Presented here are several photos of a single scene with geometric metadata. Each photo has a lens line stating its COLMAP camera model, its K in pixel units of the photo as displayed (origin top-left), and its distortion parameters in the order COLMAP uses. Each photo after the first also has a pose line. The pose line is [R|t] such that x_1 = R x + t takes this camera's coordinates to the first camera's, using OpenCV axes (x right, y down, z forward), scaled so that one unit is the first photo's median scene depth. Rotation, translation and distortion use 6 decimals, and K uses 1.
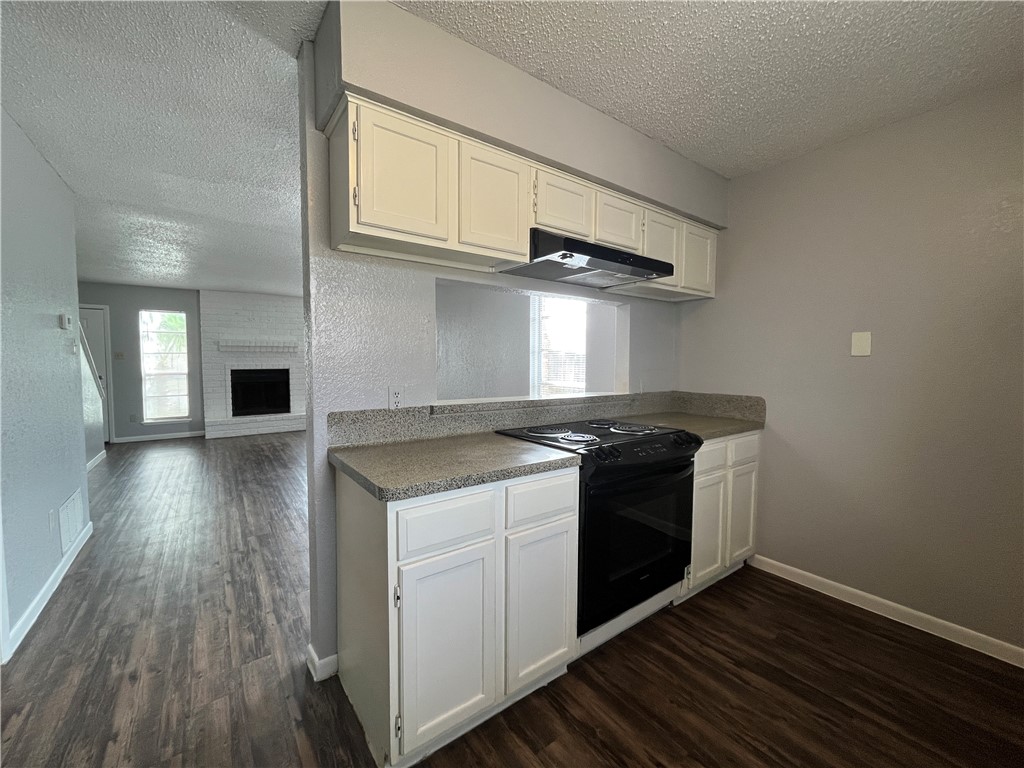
lens RADIAL K [[413.8, 0, 511.6], [0, 413.8, 383.5], [0, 0, 1]] dist [-0.003452, -0.000435]
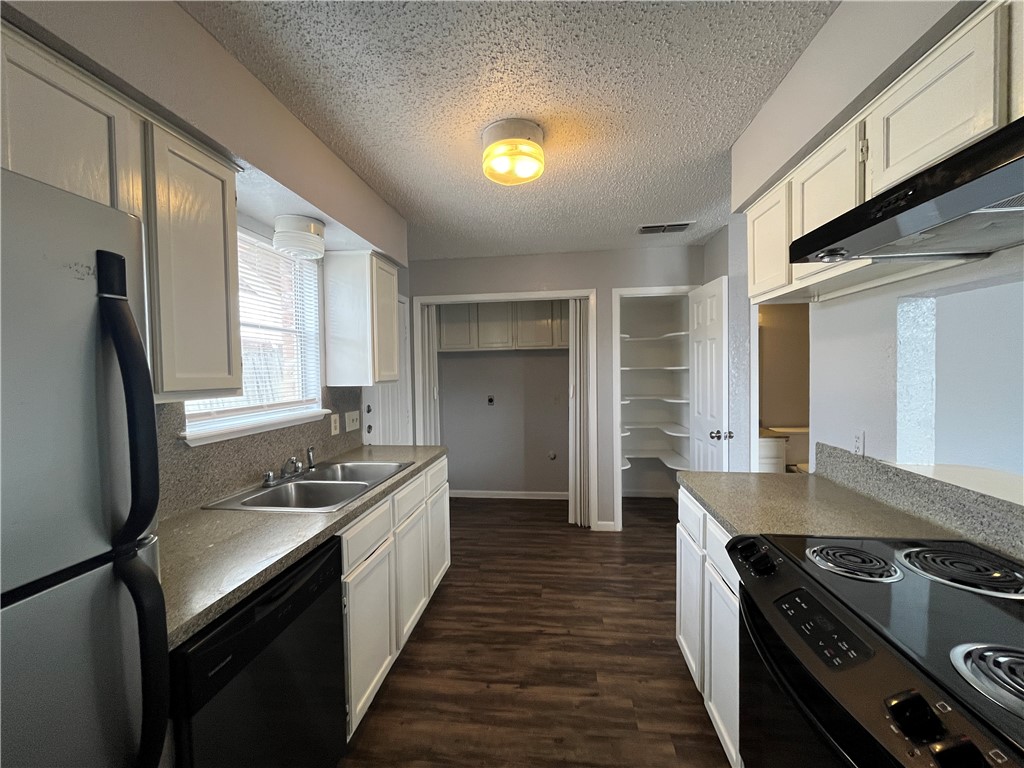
lens RADIAL K [[413.8, 0, 511.5], [0, 413.8, 382.9], [0, 0, 1]] dist [-0.003452, -0.000435]
pose [[-0.685432, 0.030827, -0.727484, 0.904795], [-0.027679, 0.997278, 0.068339, -0.137498], [0.727610, 0.066978, -0.682713, 1.058402]]
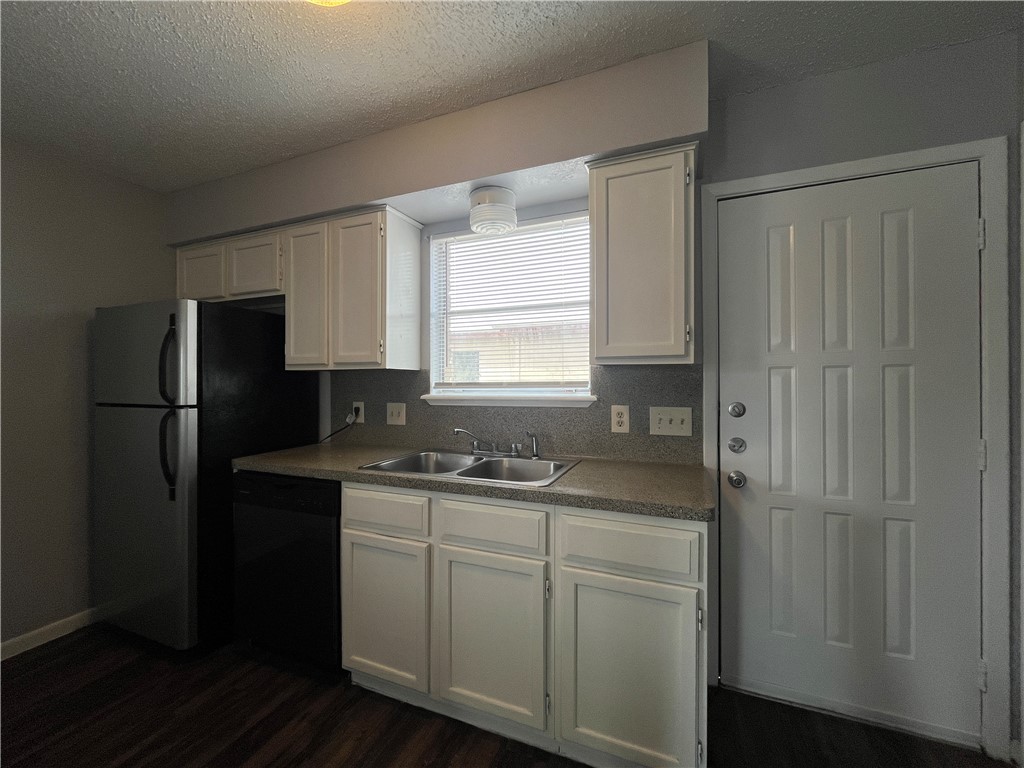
lens RADIAL K [[413.8, 0, 508.7], [0, 413.8, 381.0], [0, 0, 1]] dist [-0.003452, -0.000435]
pose [[-0.522485, -0.000191, 0.852649, -0.453821], [0.053876, 0.997994, 0.033238, -0.025840], [-0.850945, 0.063304, -0.521426, 0.433589]]
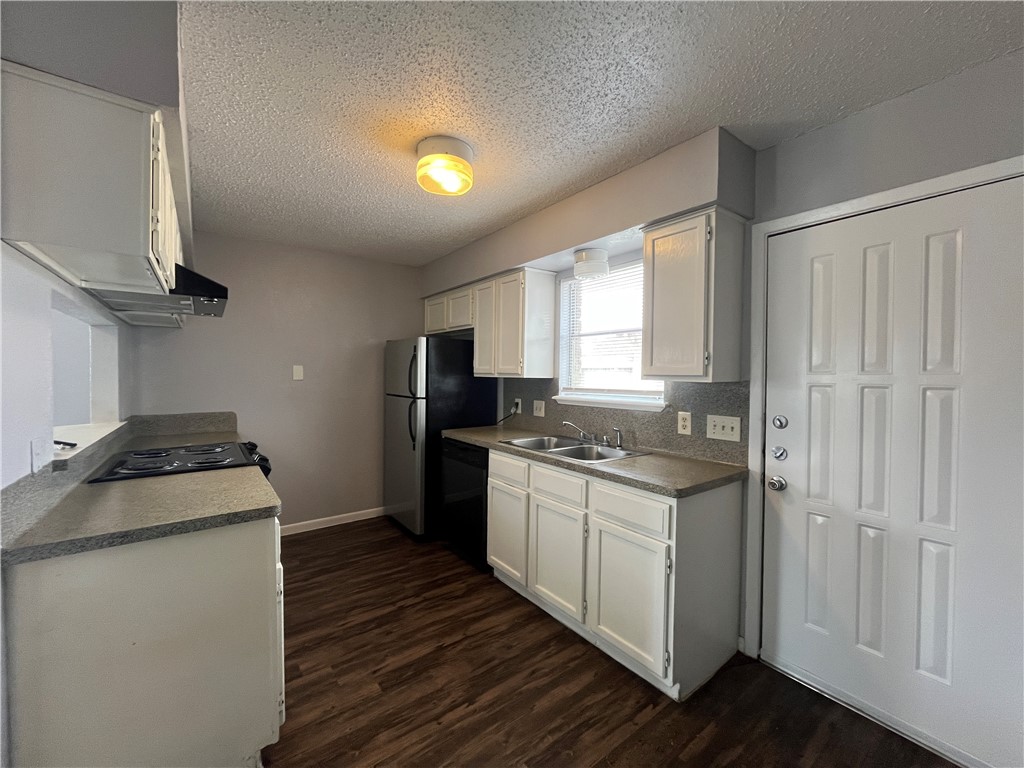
lens RADIAL K [[413.8, 0, 508.2], [0, 413.8, 380.5], [0, 0, 1]] dist [-0.003452, -0.000435]
pose [[-0.005490, -0.018322, 0.999817, -0.983761], [0.050778, 0.998537, 0.018578, -0.063594], [-0.998695, 0.050871, -0.004552, 0.198994]]
